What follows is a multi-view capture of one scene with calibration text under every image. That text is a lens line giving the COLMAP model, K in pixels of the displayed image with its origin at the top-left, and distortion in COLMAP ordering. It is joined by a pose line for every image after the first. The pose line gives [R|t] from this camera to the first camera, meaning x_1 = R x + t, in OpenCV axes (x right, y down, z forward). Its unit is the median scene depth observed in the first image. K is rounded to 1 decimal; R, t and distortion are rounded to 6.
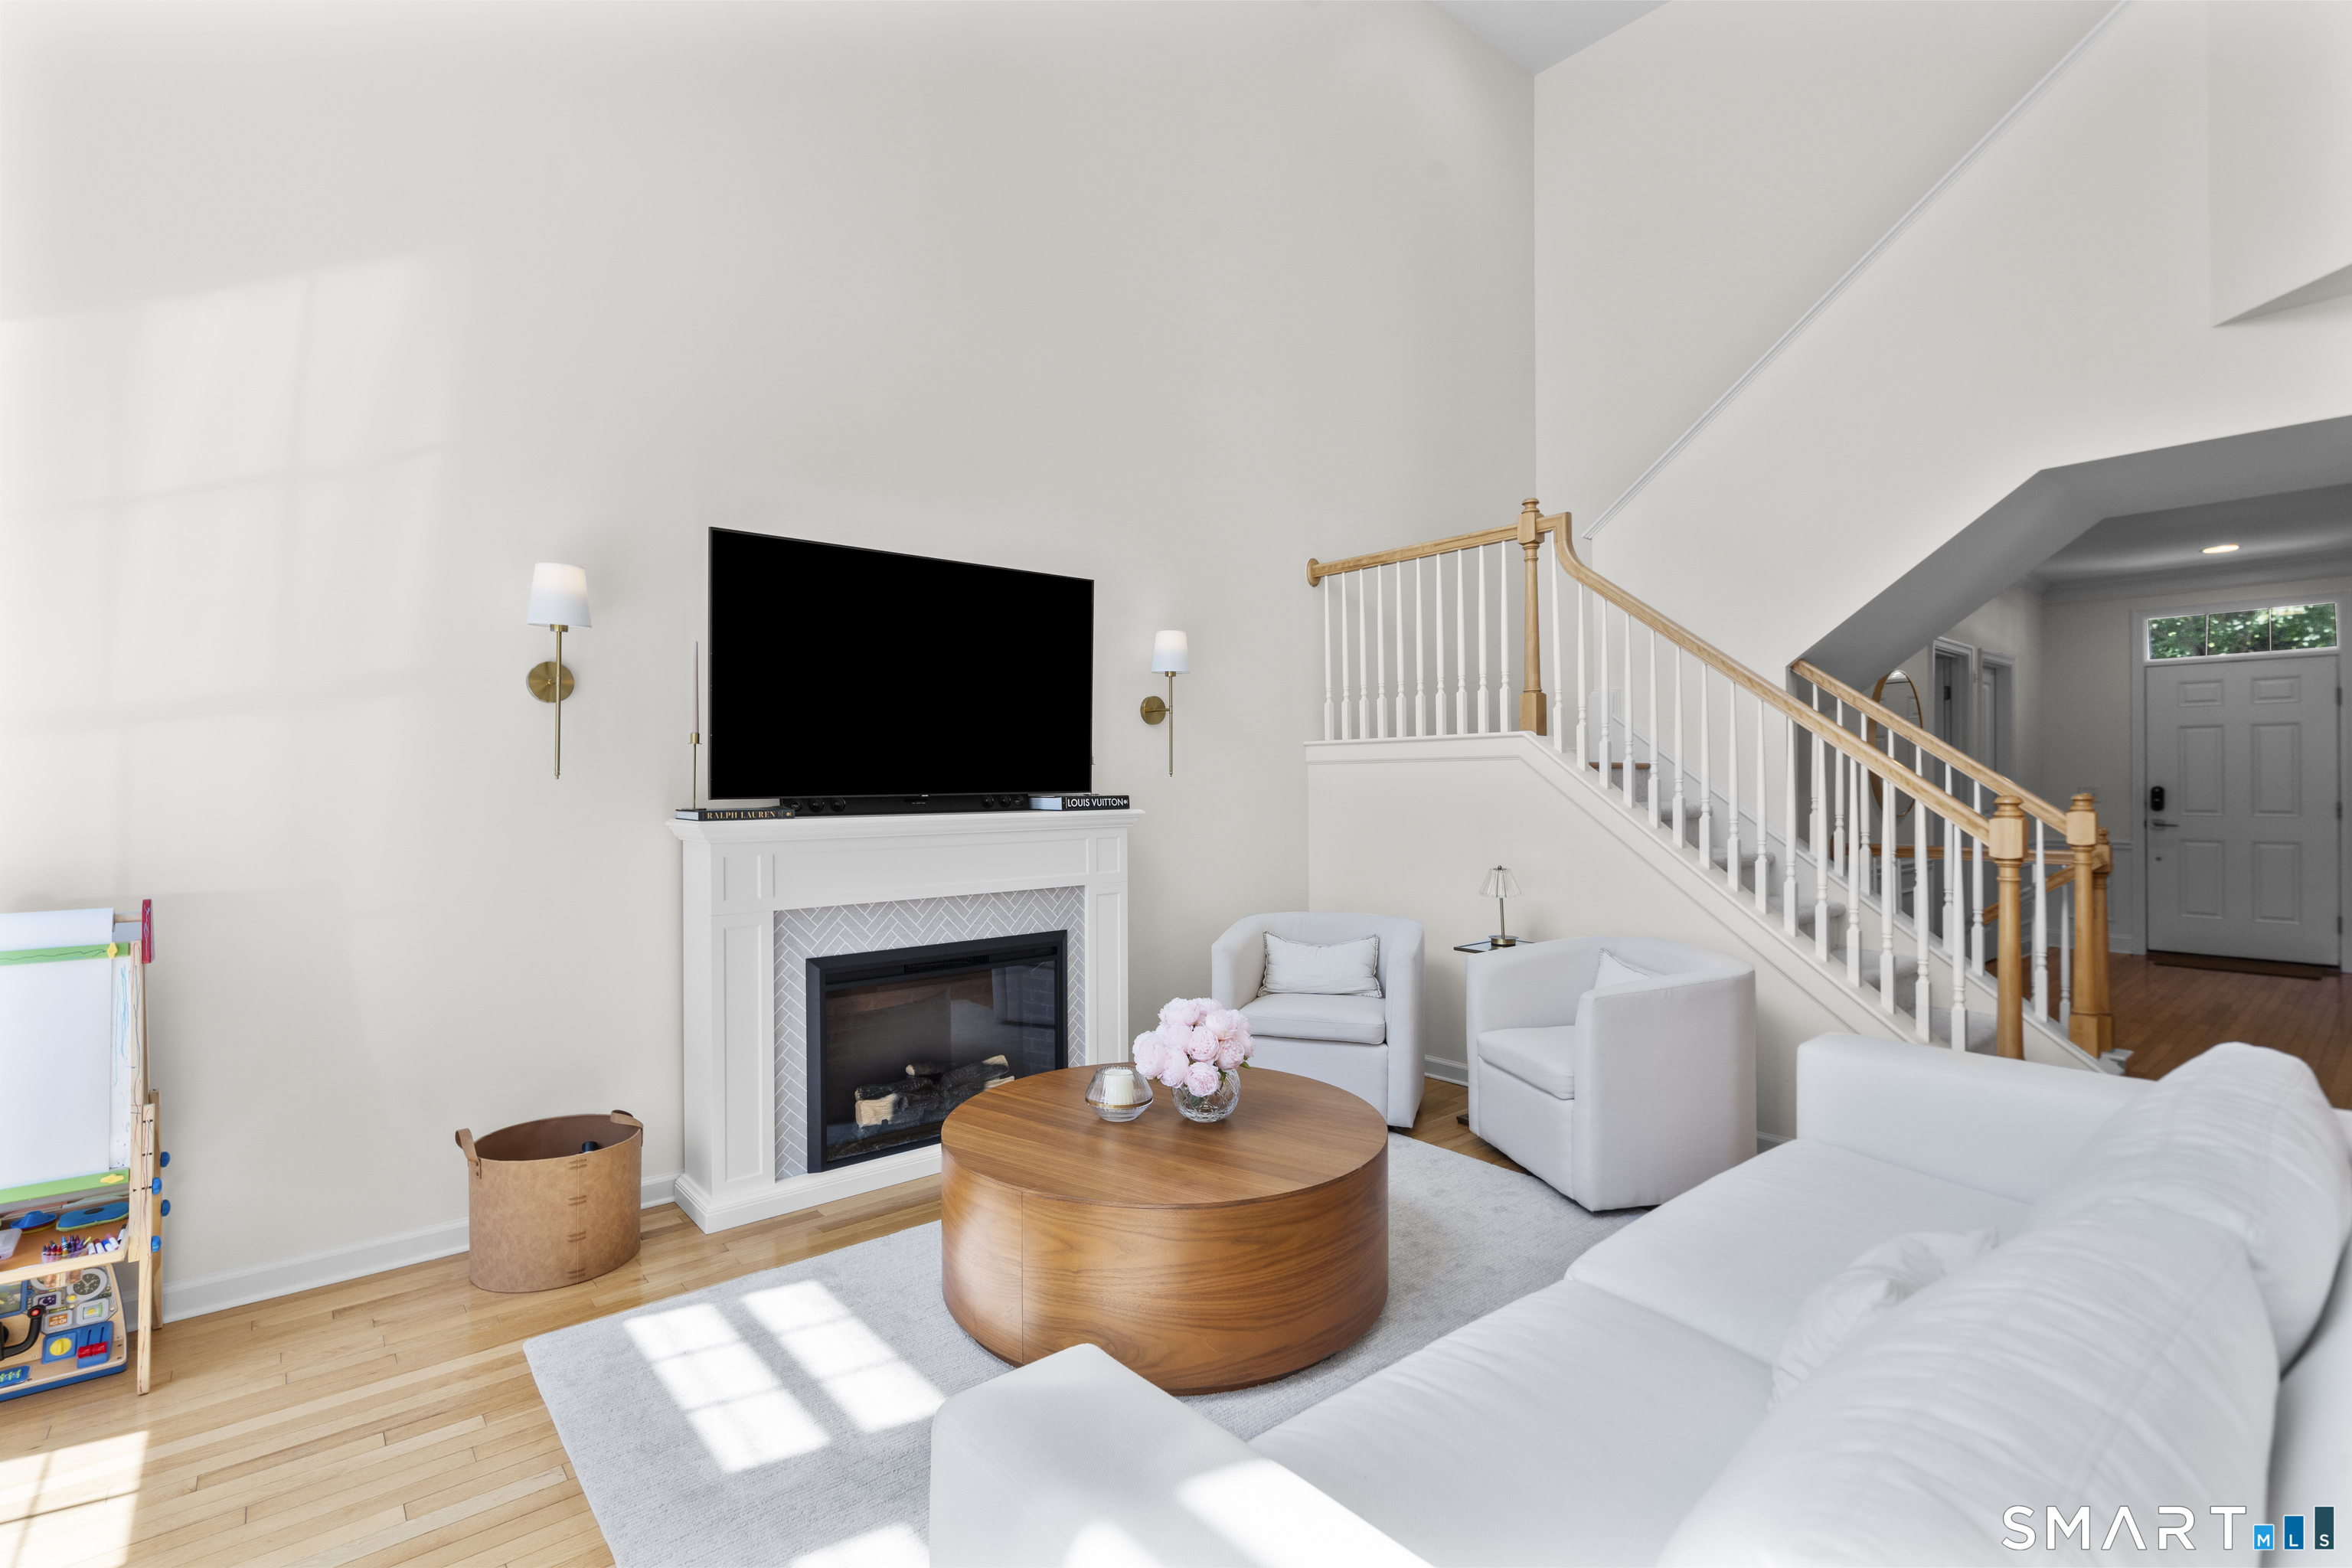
lens RADIAL K [[1073.9, 0, 1167.8], [0, 1073.9, 795.8], [0, 0, 1]] dist [0.002181, -0.000864]
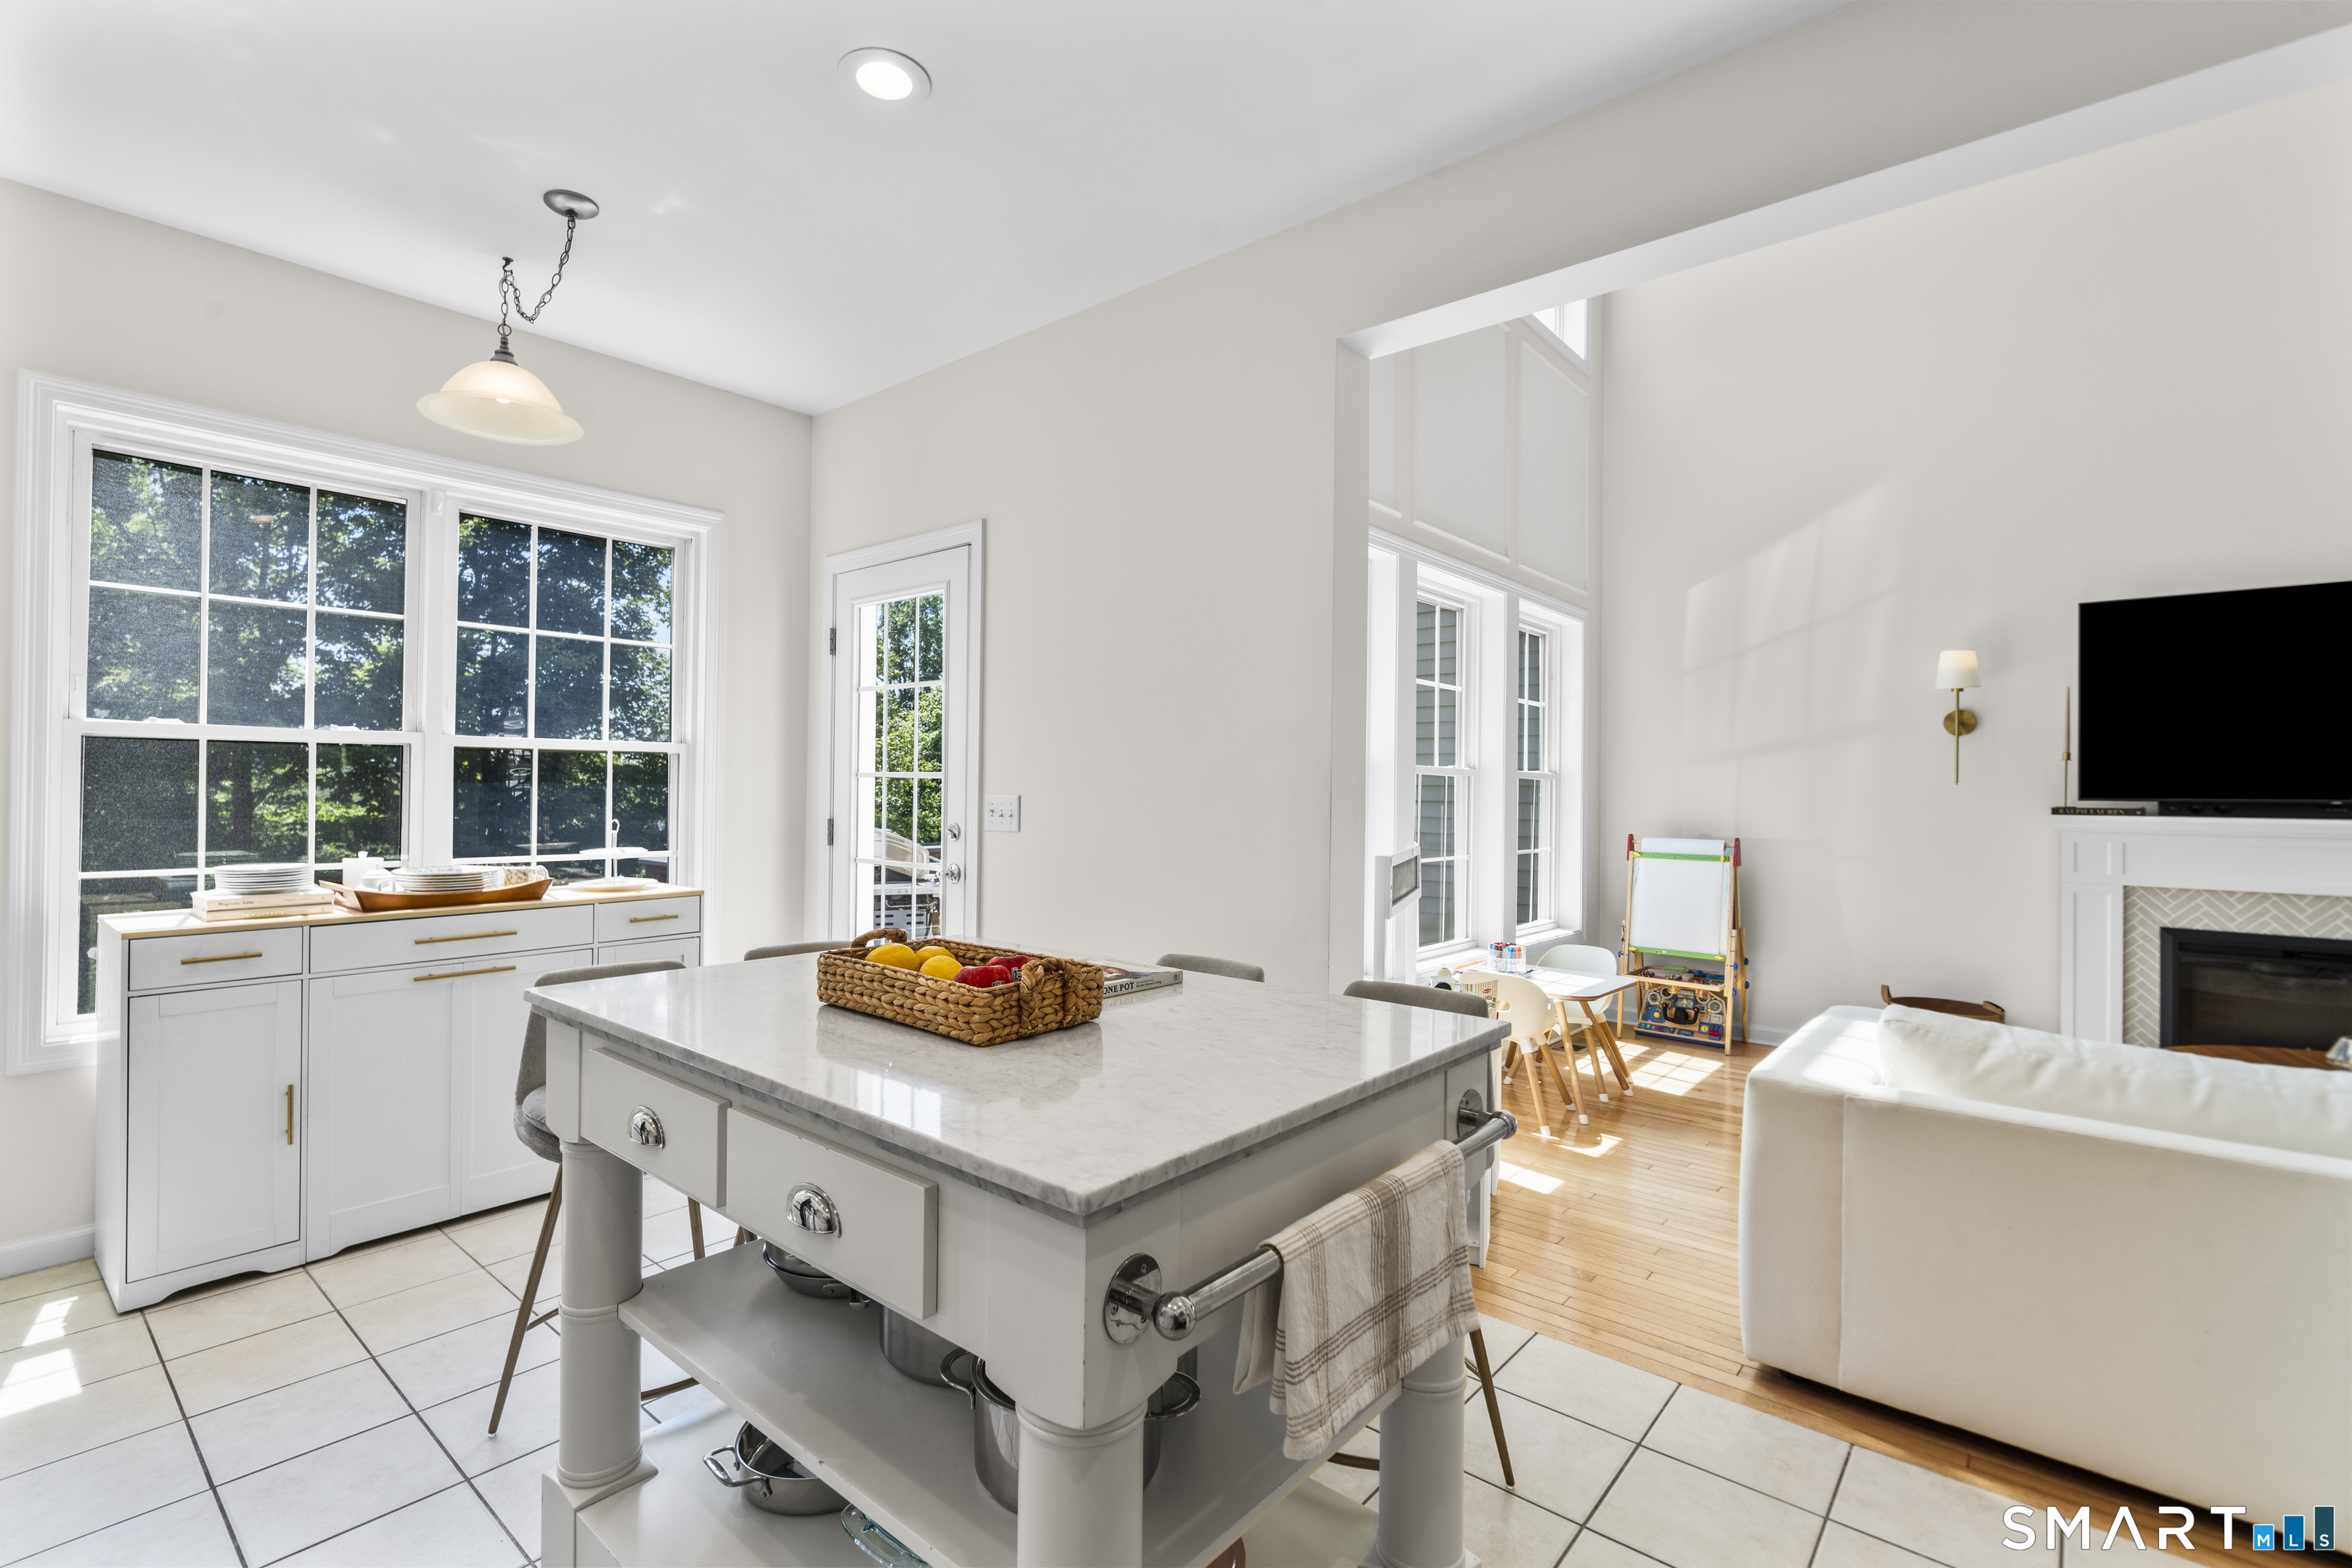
lens RADIAL K [[1073.9, 0, 1140.6], [0, 1073.9, 778.7], [0, 0, 1]] dist [0.002181, -0.000864]
pose [[0.154300, 0.001791, -0.988022, 0.588154], [-0.018006, 0.999837, -0.001000, -0.000937], [0.987860, 0.017945, 0.154307, -0.312267]]
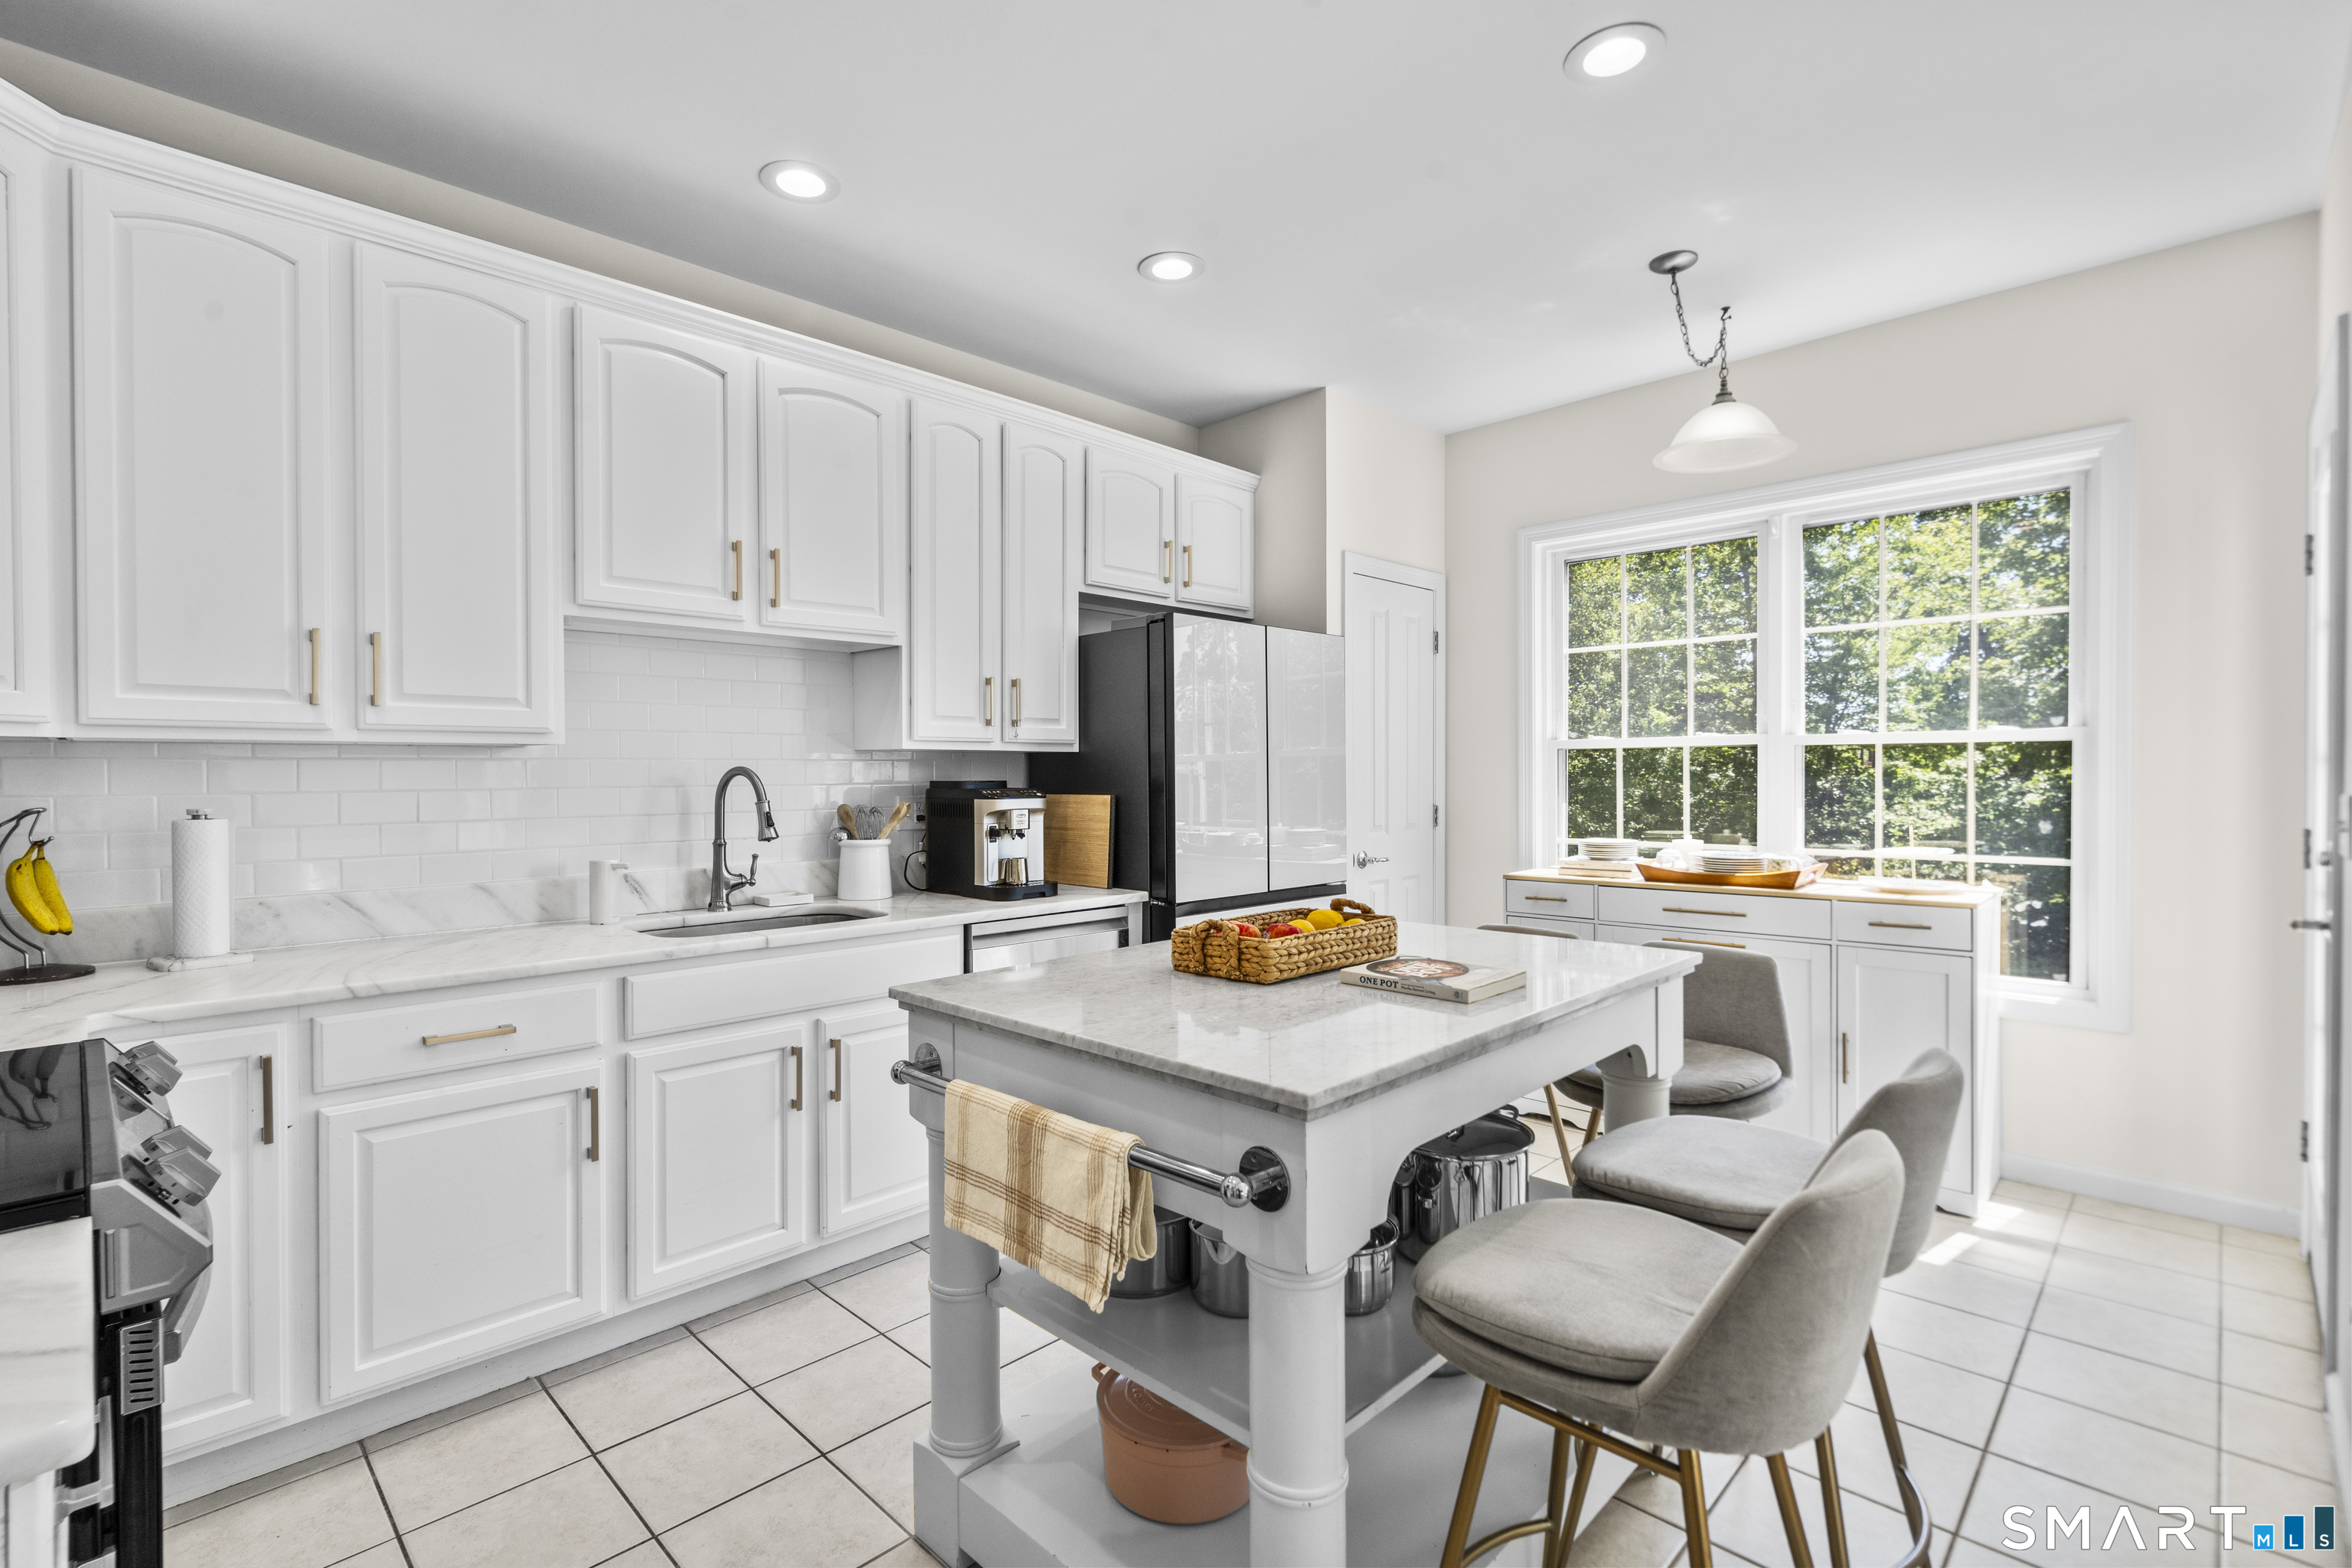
lens RADIAL K [[1073.9, 0, 1147.3], [0, 1073.9, 787.5], [0, 0, 1]] dist [0.002181, -0.000864]
pose [[-0.995922, 0.014197, -0.089090, 0.308447], [0.012256, 0.999676, 0.022303, -0.008222], [0.089377, 0.021120, -0.995774, 0.153495]]
